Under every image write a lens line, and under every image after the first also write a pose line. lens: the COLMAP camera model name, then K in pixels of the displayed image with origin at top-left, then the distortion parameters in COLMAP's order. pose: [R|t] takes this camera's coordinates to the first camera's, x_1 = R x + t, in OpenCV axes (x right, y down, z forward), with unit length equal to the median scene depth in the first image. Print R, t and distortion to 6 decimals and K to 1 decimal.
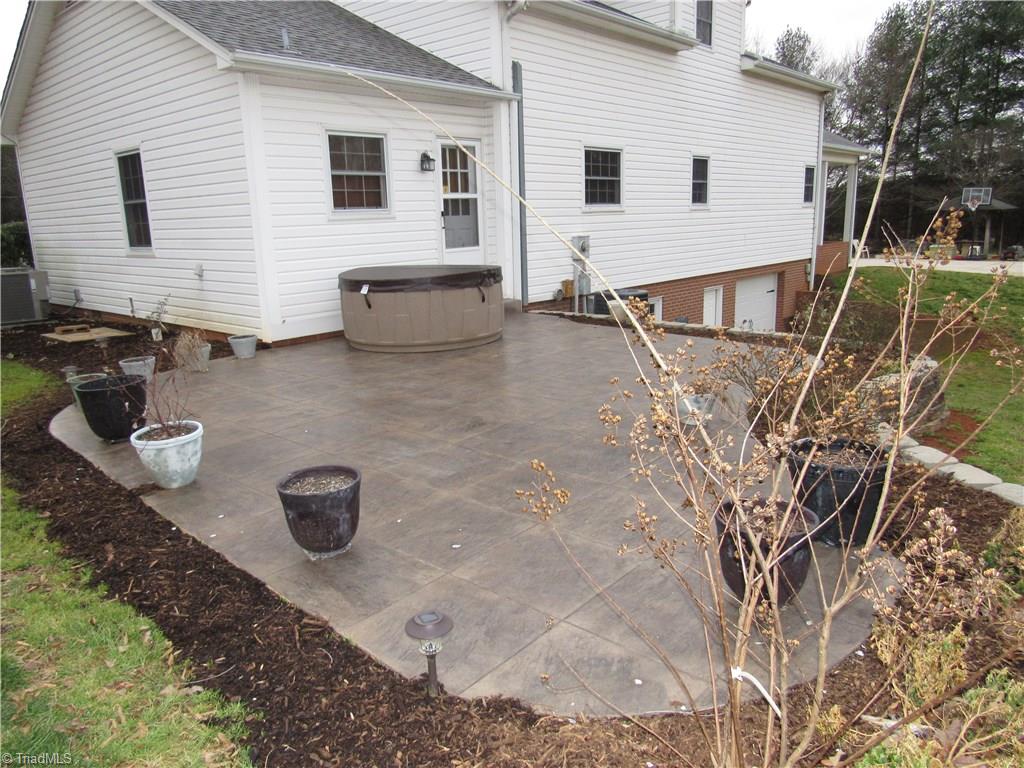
lens RADIAL K [[733.5, 0, 514.0], [0, 733.5, 385.3], [0, 0, 1]] dist [-0.029064, 0.009072]
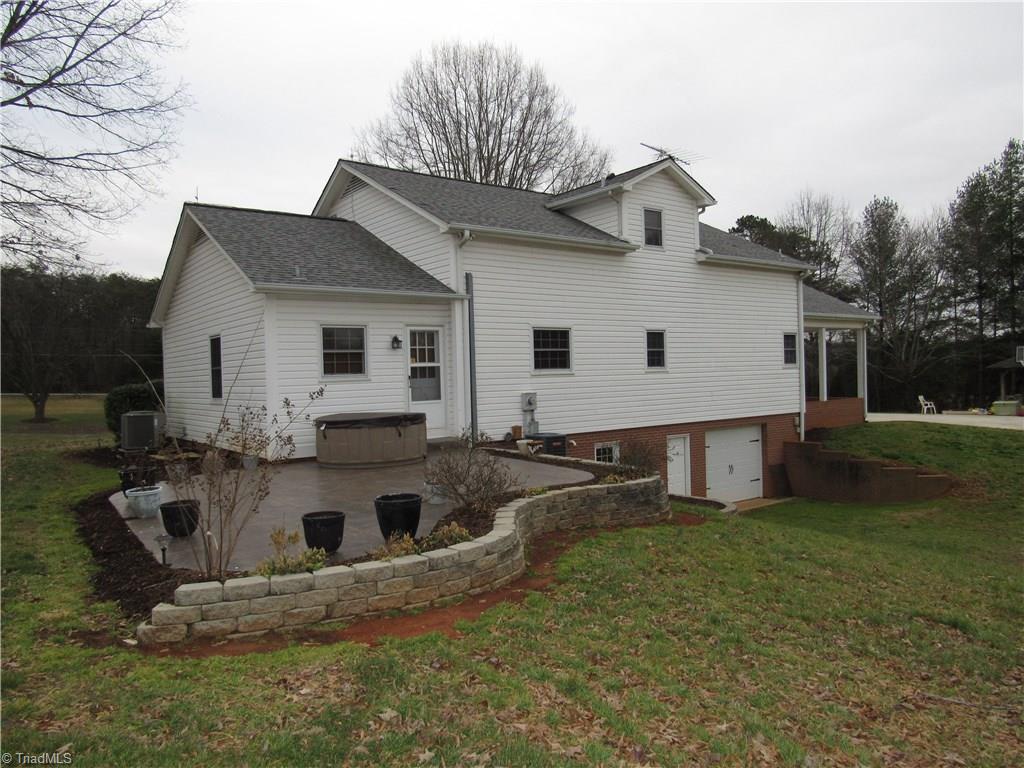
lens RADIAL K [[733.5, 0, 510.4], [0, 733.5, 383.4], [0, 0, 1]] dist [-0.029064, 0.009072]
pose [[0.980678, 0.003255, -0.195600, 0.320397], [-0.044045, 0.977864, -0.204555, 0.051139], [0.190604, 0.209218, 0.959113, -0.278972]]
